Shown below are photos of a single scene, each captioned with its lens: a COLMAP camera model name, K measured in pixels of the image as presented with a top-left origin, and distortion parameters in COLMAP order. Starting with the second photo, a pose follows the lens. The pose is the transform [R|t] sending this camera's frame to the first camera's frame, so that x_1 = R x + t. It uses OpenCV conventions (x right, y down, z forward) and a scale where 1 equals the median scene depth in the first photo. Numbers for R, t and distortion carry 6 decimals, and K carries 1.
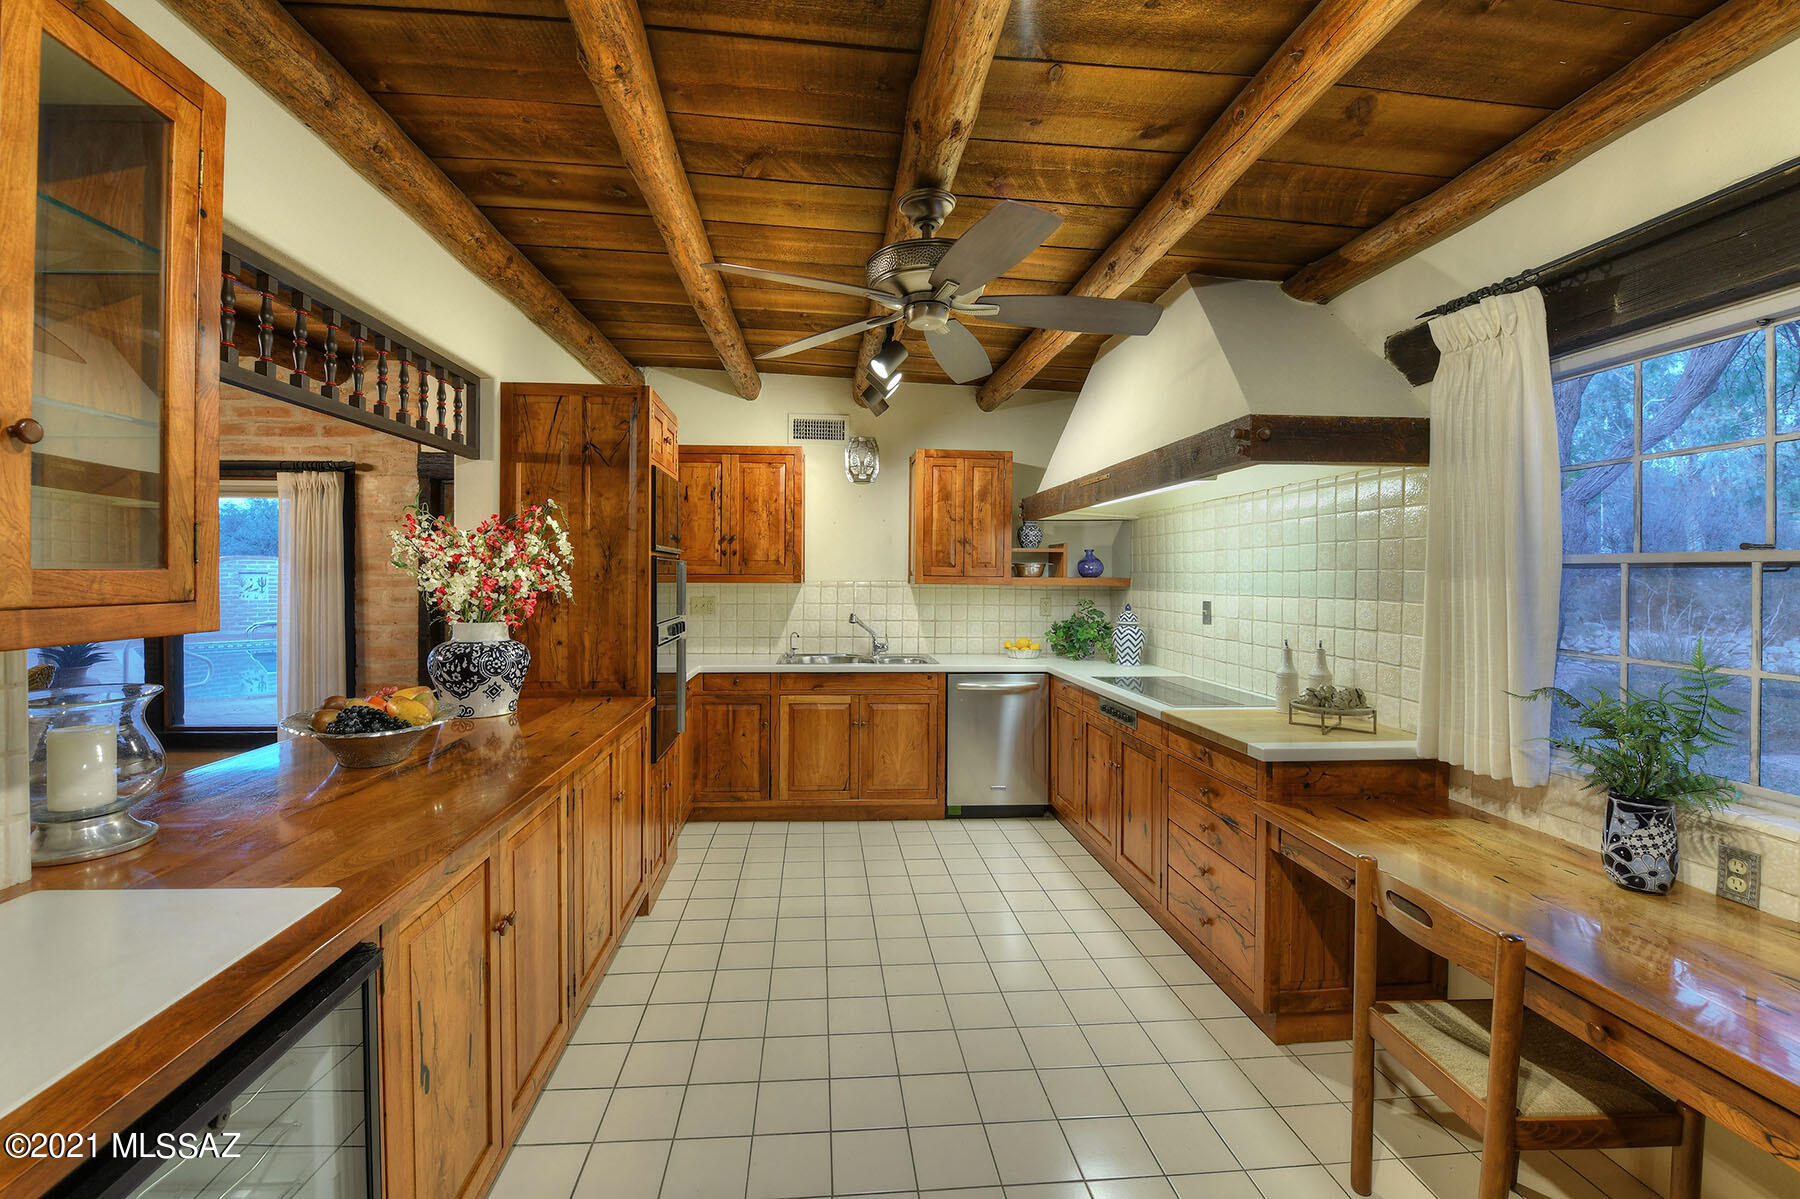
lens RADIAL K [[744.8, 0, 893.9], [0, 744.8, 583.2], [0, 0, 1]] dist [-0.018638, -0.000991]
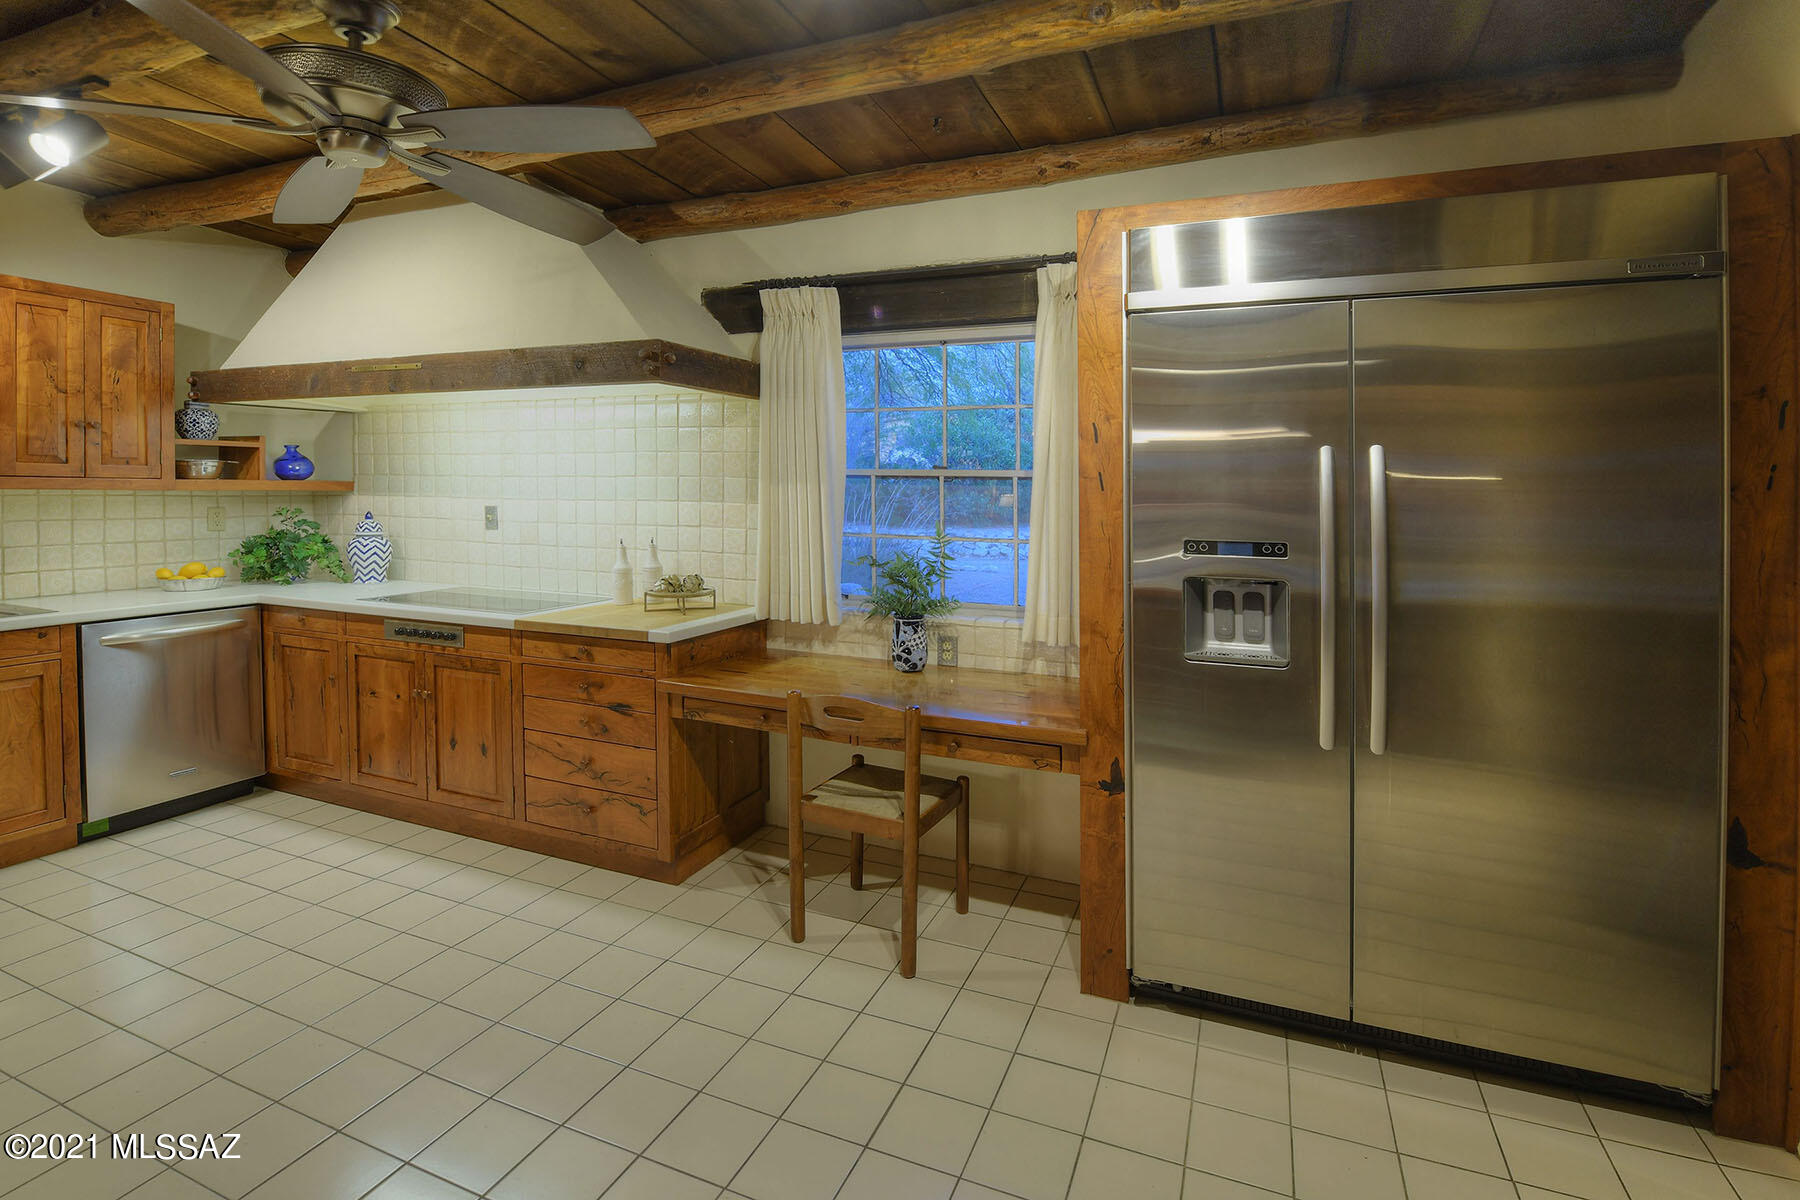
lens RADIAL K [[748.2, 0, 903.0], [0, 748.2, 490.6], [0, 0, 1]] dist [-0.007330, -0.000281]
pose [[0.514142, -0.006761, 0.857679, -0.274216], [0.001215, 0.999974, 0.007154, -0.004009], [-0.857704, -0.002636, 0.514136, 0.080219]]
